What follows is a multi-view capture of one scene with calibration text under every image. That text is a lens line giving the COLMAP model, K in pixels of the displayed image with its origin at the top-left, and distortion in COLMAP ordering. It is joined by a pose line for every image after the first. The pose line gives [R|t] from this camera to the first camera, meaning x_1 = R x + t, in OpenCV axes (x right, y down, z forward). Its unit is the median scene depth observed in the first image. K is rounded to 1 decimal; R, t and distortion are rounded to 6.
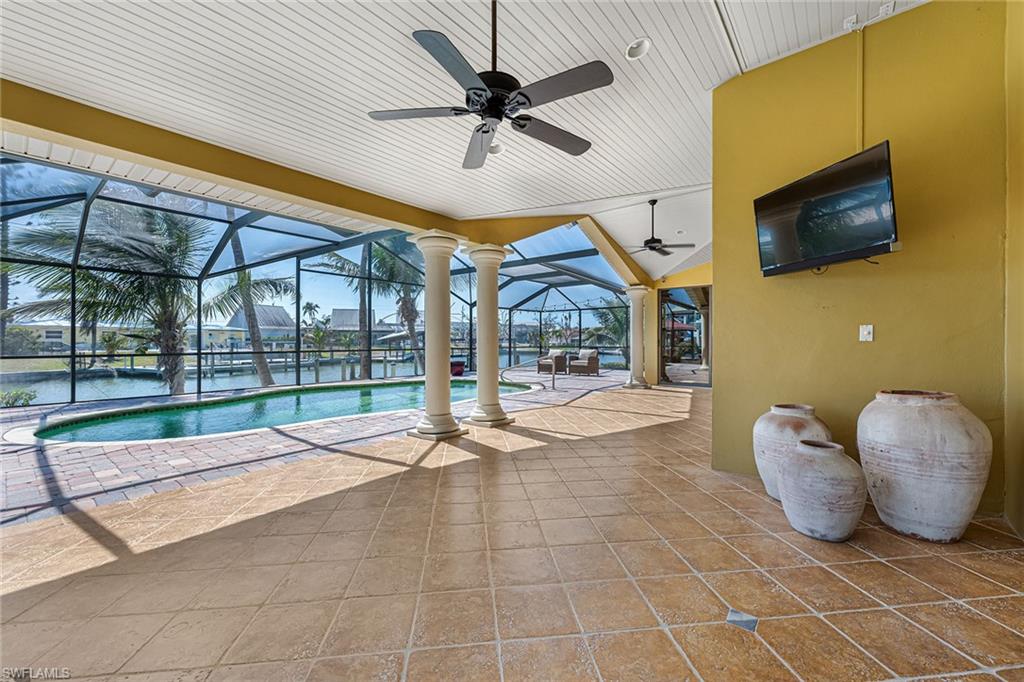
lens RADIAL K [[416.5, 0, 512.0], [0, 416.5, 341.0], [0, 0, 1]] dist [0.001797, 0.000274]
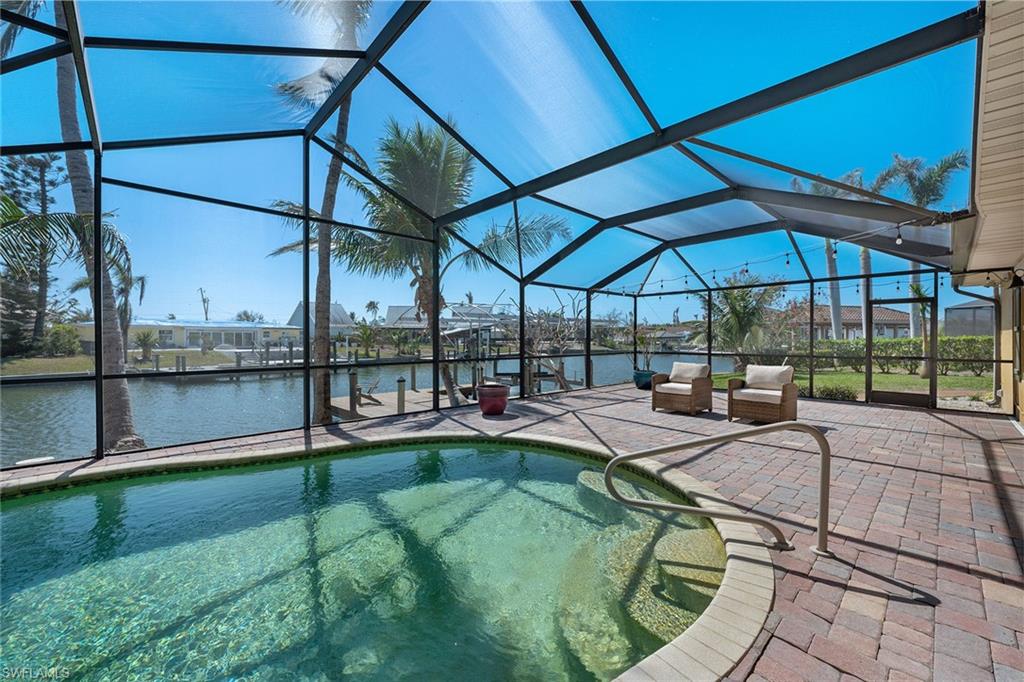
lens RADIAL K [[407.6, 0, 509.6], [0, 407.6, 336.2], [0, 0, 1]] dist [0.004109, 0.000613]
pose [[0.990110, 0.000369, -0.140296, -0.032537], [-0.001115, 0.999986, -0.005236, -0.007861], [0.140292, 0.005341, 0.990096, 0.389572]]
